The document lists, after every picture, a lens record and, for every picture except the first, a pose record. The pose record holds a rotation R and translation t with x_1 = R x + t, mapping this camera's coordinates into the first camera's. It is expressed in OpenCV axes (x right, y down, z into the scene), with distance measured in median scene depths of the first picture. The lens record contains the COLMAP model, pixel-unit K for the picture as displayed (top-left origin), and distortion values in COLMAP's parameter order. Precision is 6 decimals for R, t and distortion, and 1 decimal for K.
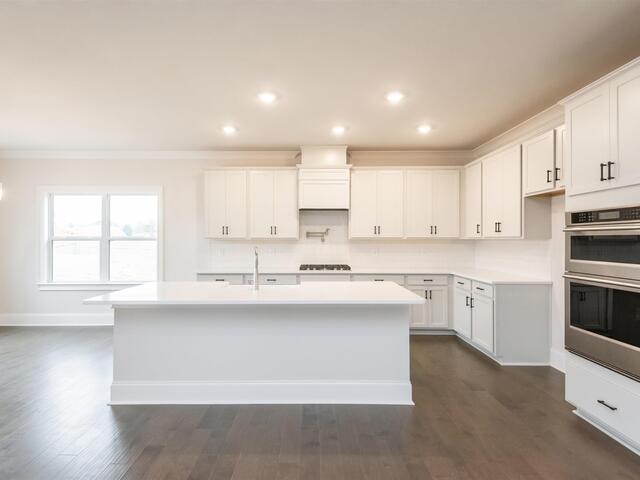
lens RADIAL K [[329.6, 0, 320.7], [0, 329.6, 237.1], [0, 0, 1]] dist [0.020108, -0.009710]
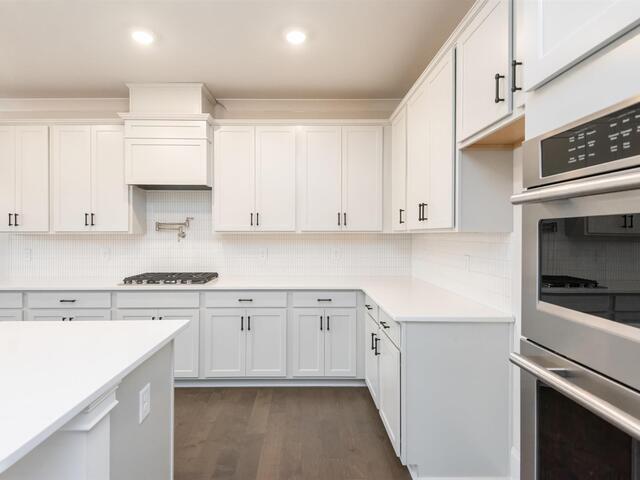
lens RADIAL K [[329.6, 0, 315.9], [0, 329.6, 236.7], [0, 0, 1]] dist [0.020108, -0.009710]
pose [[0.999817, -0.001085, 0.019087, 0.285382], [0.000806, 0.999893, 0.014584, 0.003134], [-0.019100, -0.014566, 0.999711, 0.369527]]
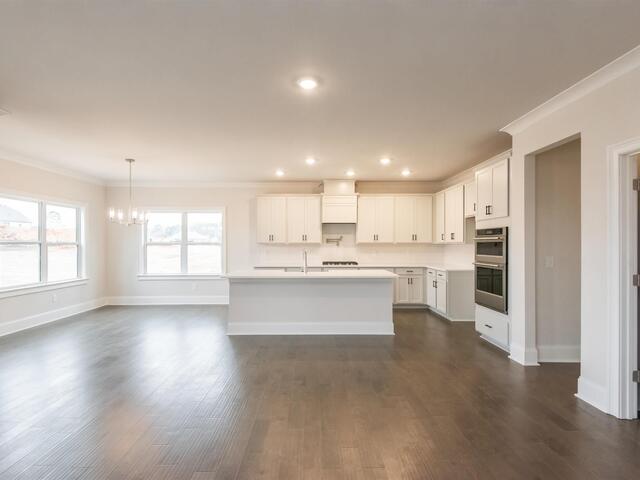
lens RADIAL K [[329.6, 0, 319.8], [0, 329.6, 240.8], [0, 0, 1]] dist [0.020108, -0.009710]
pose [[0.999980, -0.000053, -0.006387, -0.068715], [0.000032, 0.999995, -0.003208, -0.002417], [0.006387, 0.003208, 0.999974, -0.470837]]
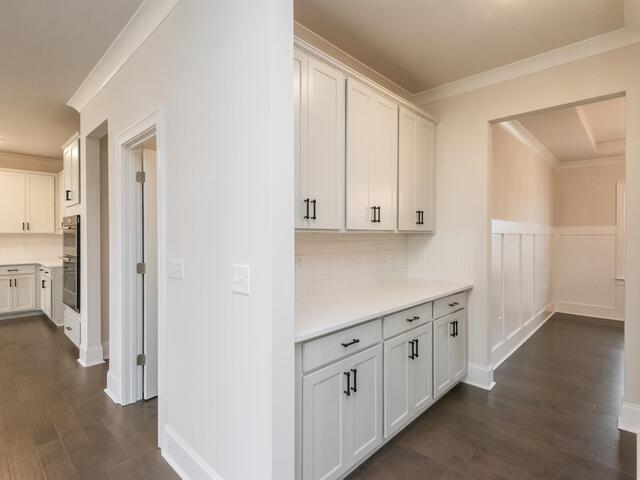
lens RADIAL K [[329.6, 0, 314.6], [0, 329.6, 237.4], [0, 0, 1]] dist [0.020108, -0.009710]
pose [[0.714450, -0.007919, 0.699641, 0.255479], [-0.002167, 0.999906, 0.013530, -0.001862], [-0.699683, -0.011183, 0.714366, -0.537018]]
